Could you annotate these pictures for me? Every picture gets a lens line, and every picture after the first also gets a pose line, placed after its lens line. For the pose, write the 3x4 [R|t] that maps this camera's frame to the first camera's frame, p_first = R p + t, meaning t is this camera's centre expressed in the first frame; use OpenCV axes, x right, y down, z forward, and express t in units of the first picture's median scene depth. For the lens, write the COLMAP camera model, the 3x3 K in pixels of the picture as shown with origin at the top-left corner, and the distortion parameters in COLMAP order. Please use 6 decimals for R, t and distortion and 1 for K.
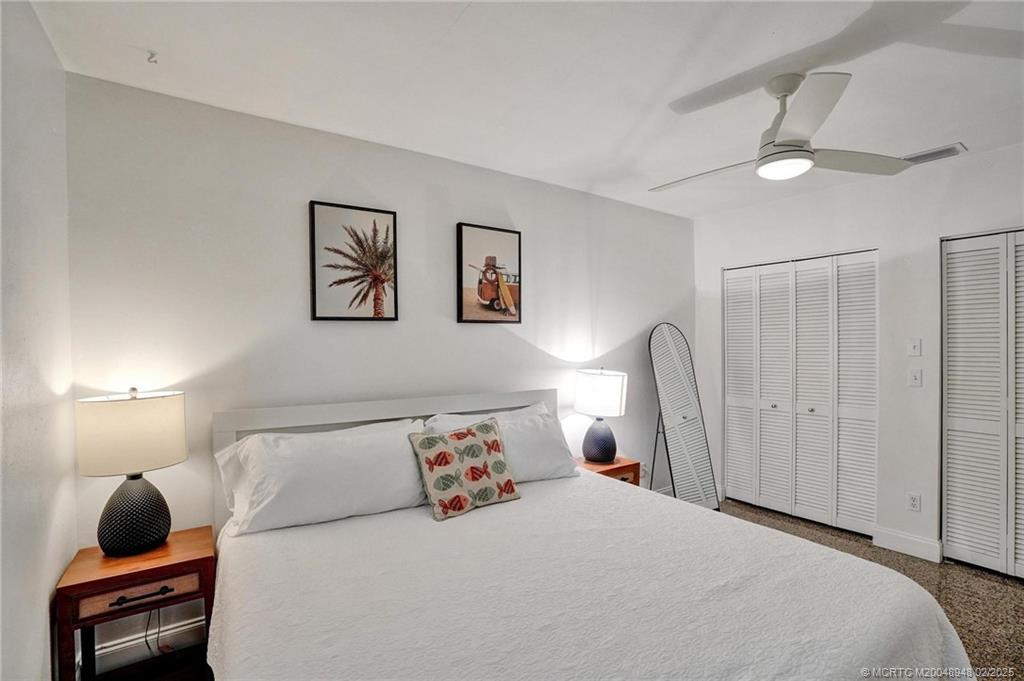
lens RADIAL K [[463.9, 0, 511.1], [0, 463.9, 342.0], [0, 0, 1]] dist [-0.020094, 0.002892]
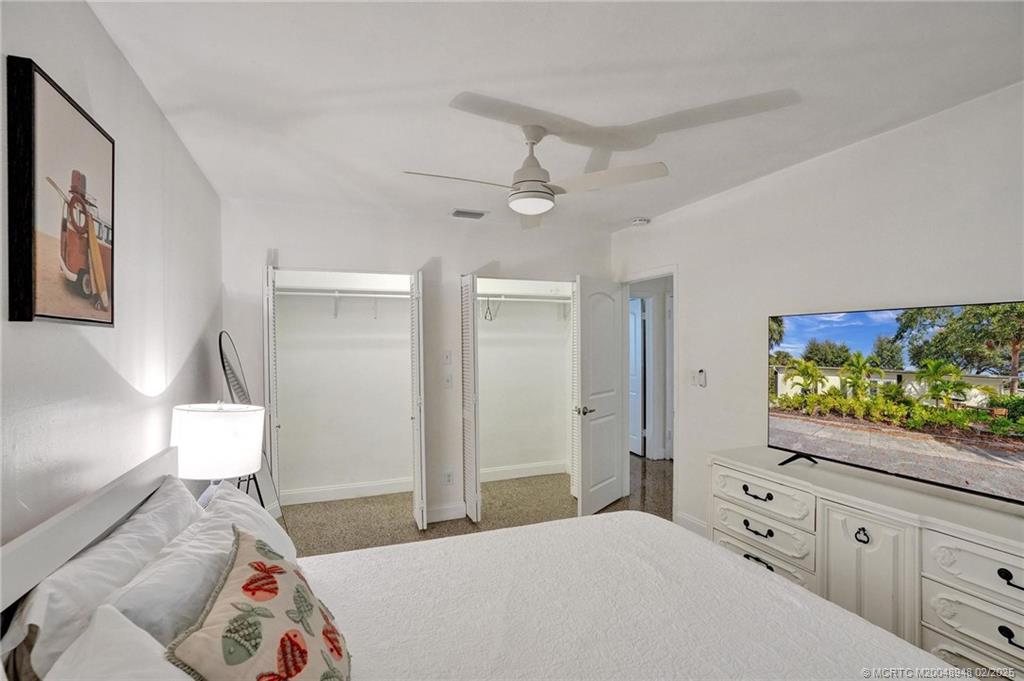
lens RADIAL K [[463.9, 0, 511.8], [0, 463.9, 341.3], [0, 0, 1]] dist [-0.020094, 0.002892]
pose [[0.244382, 0.004975, 0.969666, -0.357818], [0.013692, 0.999869, -0.008581, -0.016313], [-0.969582, 0.015373, 0.244282, 0.500030]]
